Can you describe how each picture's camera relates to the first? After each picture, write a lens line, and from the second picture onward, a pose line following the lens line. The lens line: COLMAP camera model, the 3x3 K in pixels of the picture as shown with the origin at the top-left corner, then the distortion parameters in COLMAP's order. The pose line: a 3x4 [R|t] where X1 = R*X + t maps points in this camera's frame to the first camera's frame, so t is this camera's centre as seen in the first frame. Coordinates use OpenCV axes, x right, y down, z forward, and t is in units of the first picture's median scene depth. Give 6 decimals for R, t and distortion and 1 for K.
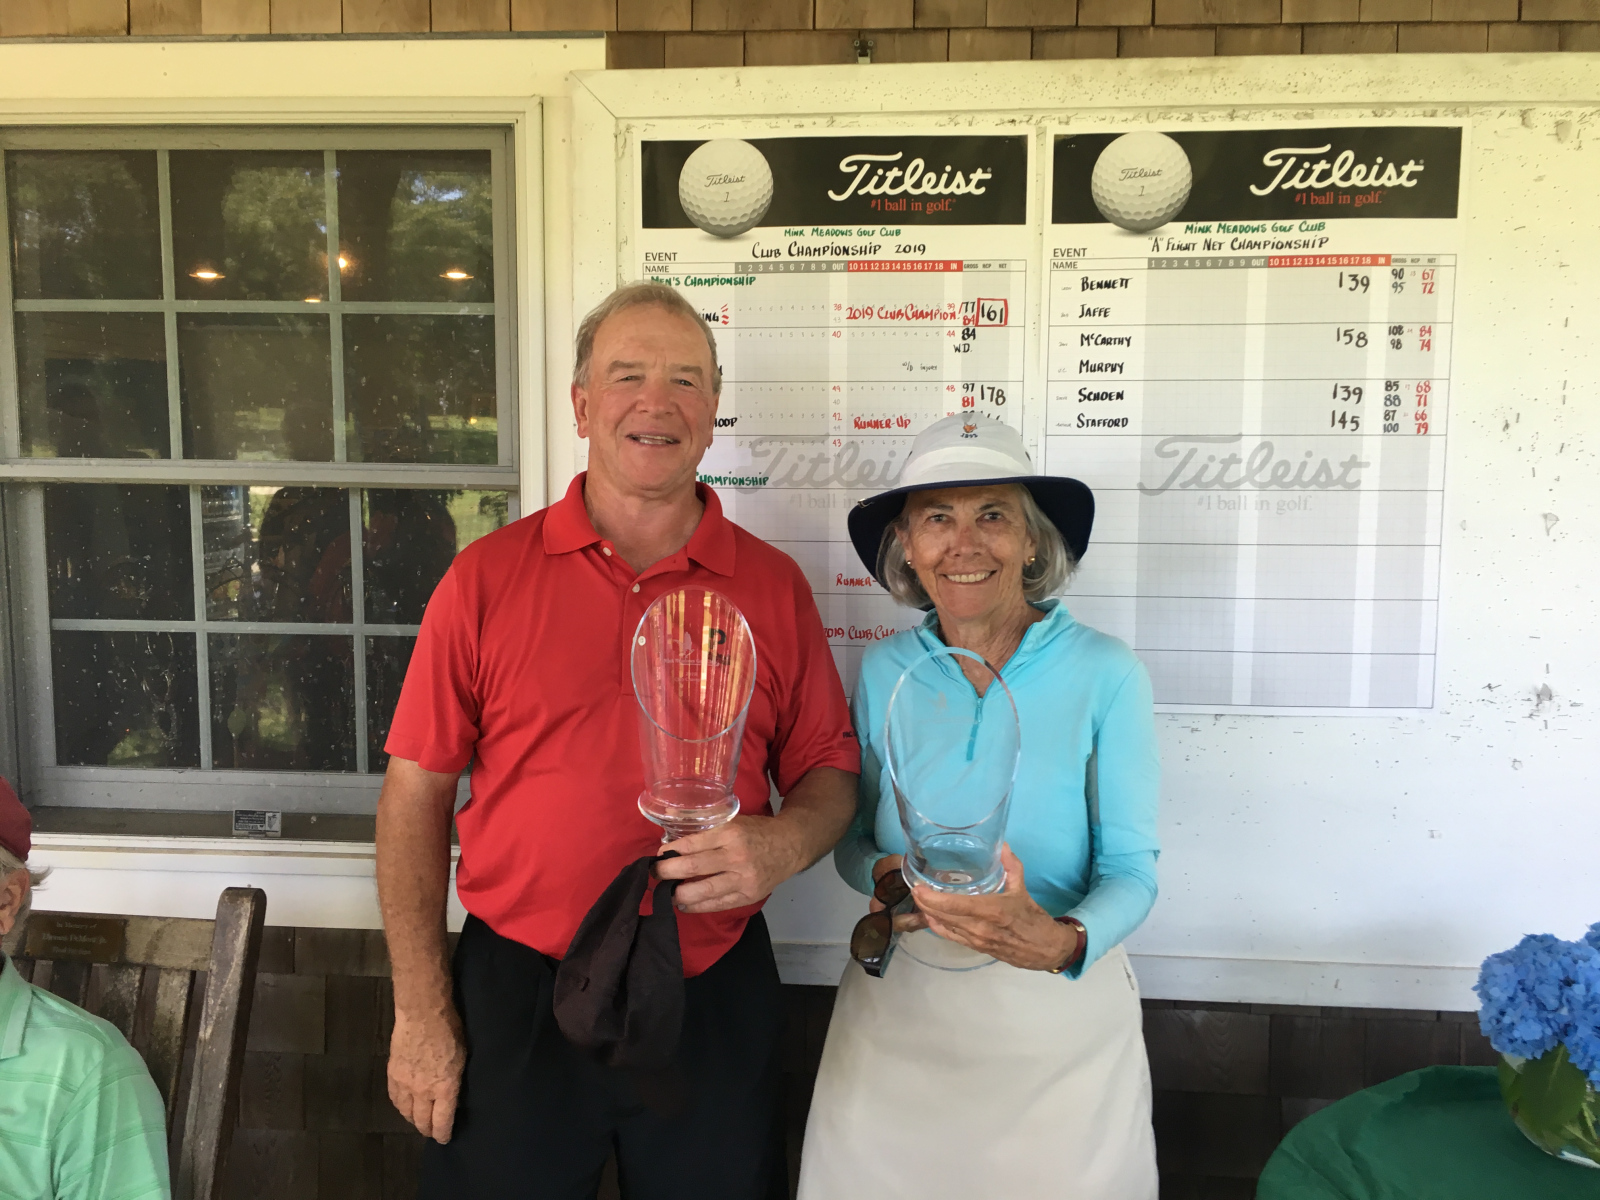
lens RADIAL K [[1313.7, 0, 800.0], [0, 1313.7, 600.0], [0, 0, 1]] dist [0.008368, -0.010668]
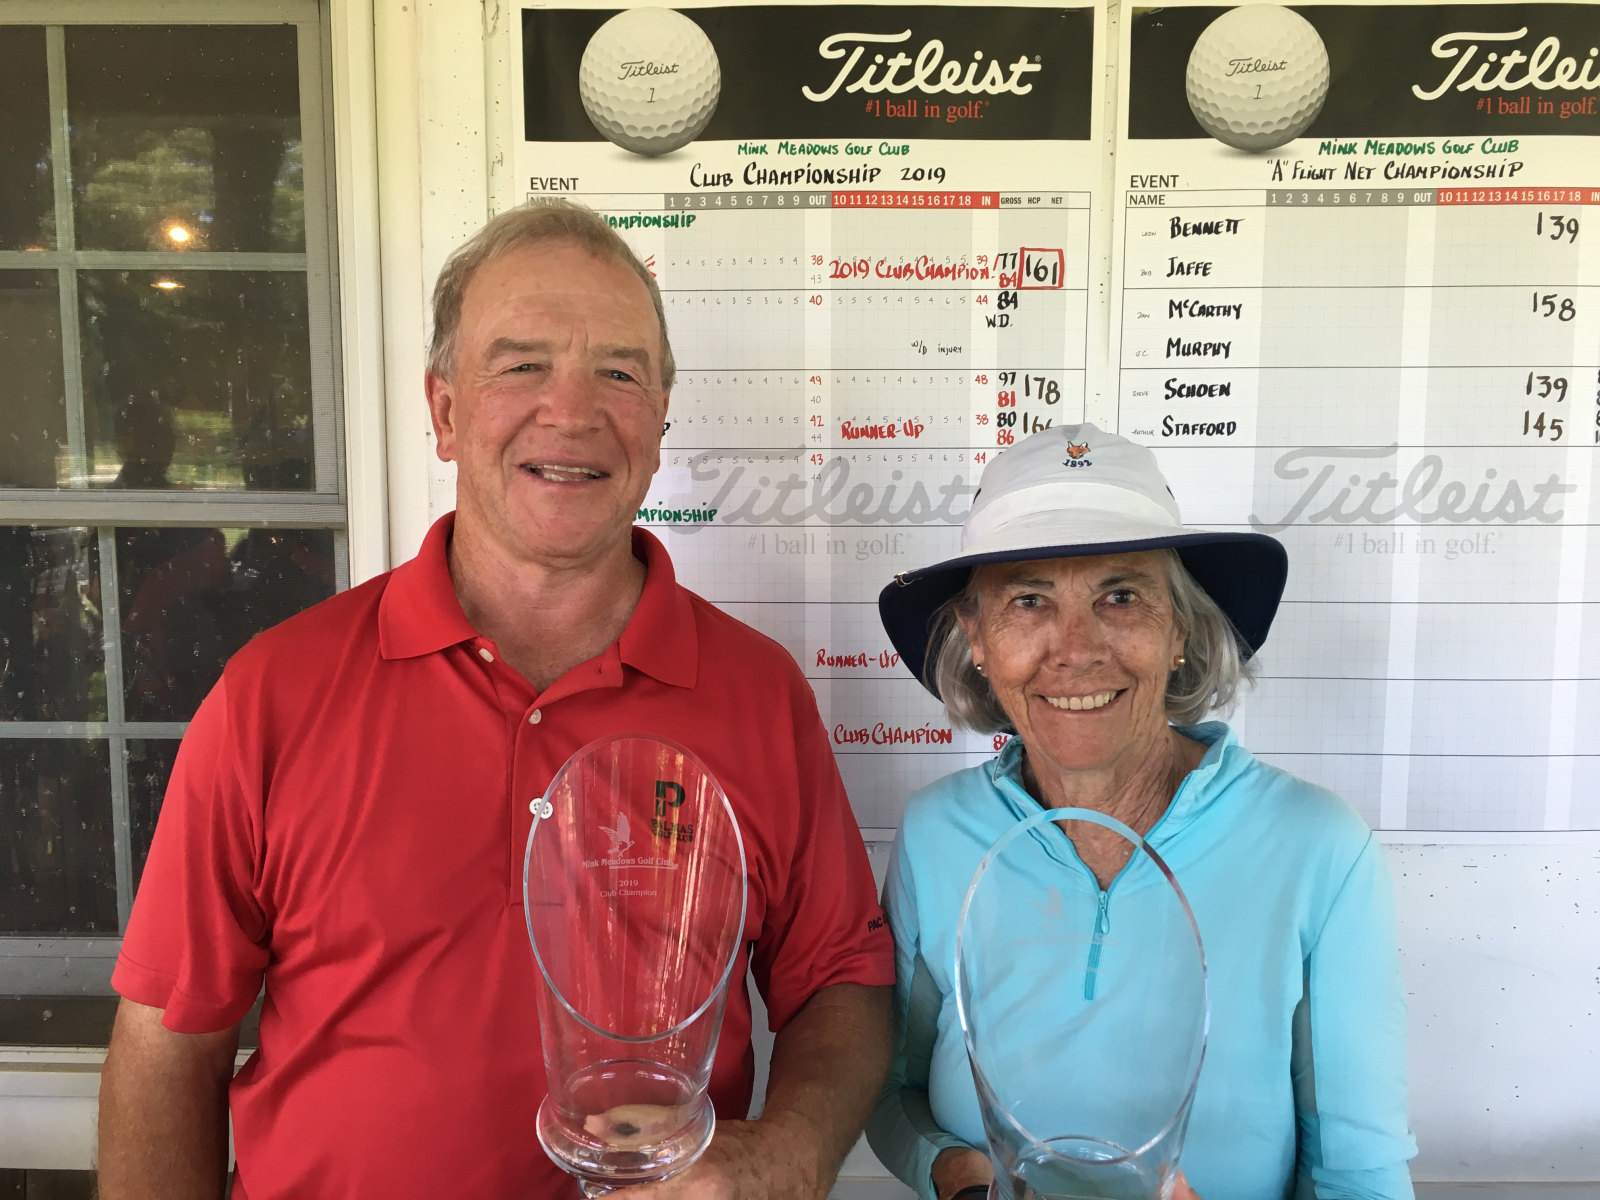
lens RADIAL K [[1485.9, 0, 797.4], [0, 1485.9, 661.5], [0, 0, 1]] dist [0.007887, -0.040451]
pose [[0.997400, -0.015372, 0.070411, -0.039960], [0.013062, 0.999365, 0.033140, -0.041338], [-0.070876, -0.032134, 0.996967, 0.230133]]
